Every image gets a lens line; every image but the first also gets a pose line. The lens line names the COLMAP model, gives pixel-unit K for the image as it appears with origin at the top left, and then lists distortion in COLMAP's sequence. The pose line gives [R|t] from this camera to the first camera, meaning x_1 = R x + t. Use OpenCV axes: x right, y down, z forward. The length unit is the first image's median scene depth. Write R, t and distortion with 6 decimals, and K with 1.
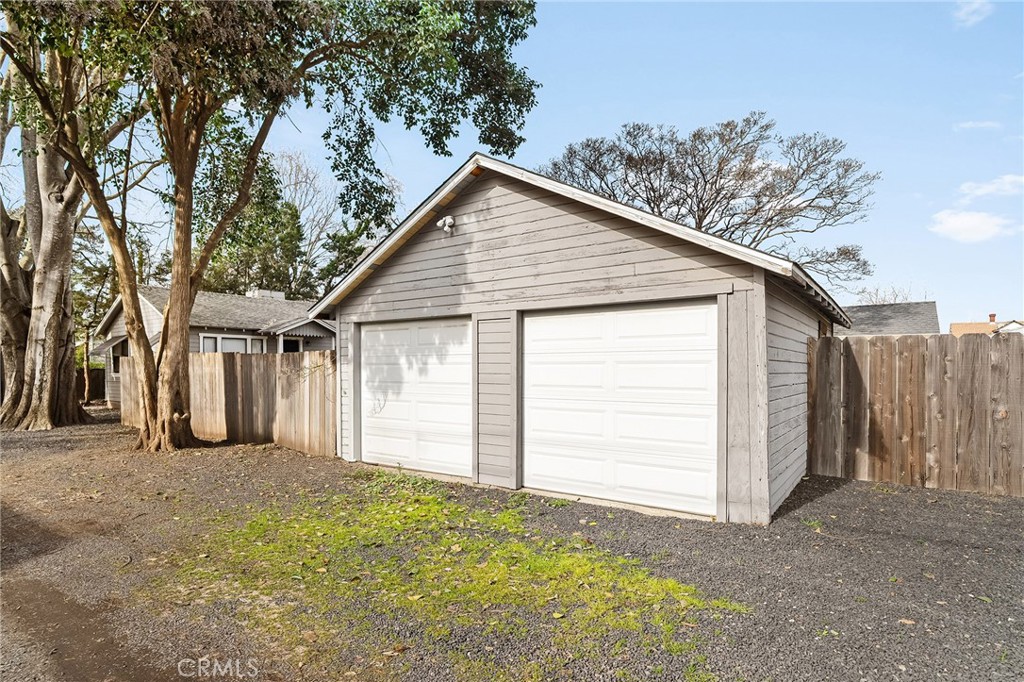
lens RADIAL K [[539.1, 0, 510.1], [0, 539.1, 373.3], [0, 0, 1]] dist [-0.003838, -0.000347]
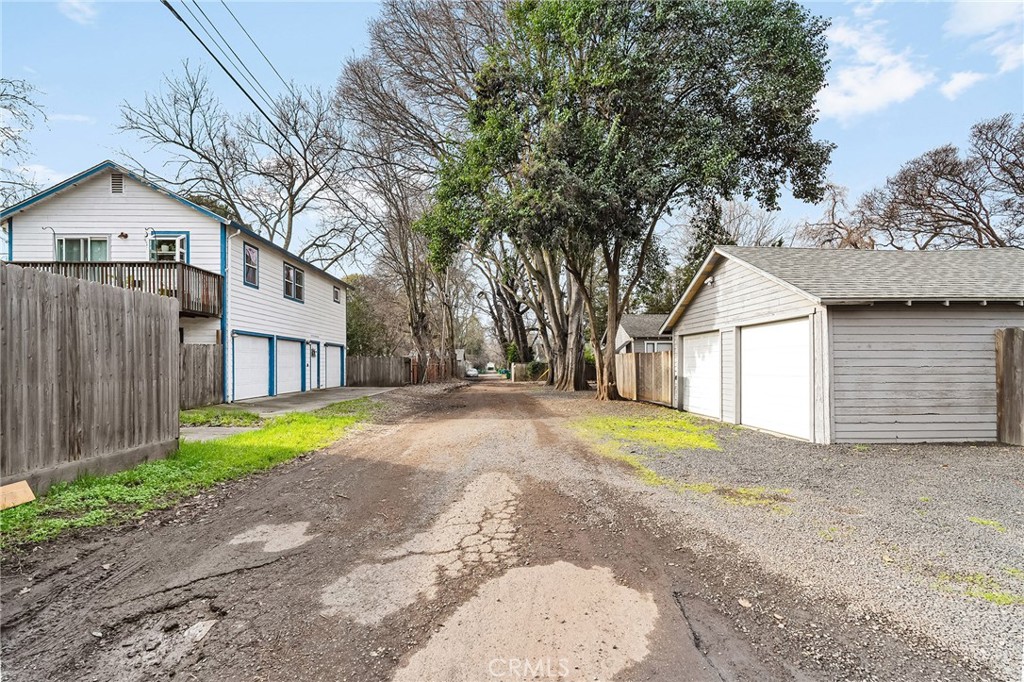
lens RADIAL K [[464.4, 0, 513.1], [0, 464.4, 367.4], [0, 0, 1]] dist [-0.000593, -0.000101]
pose [[0.622865, 0.001742, -0.782328, 0.535529], [-0.004048, 0.999991, -0.000996, 0.018891], [0.782319, 0.003788, 0.622866, -0.397977]]
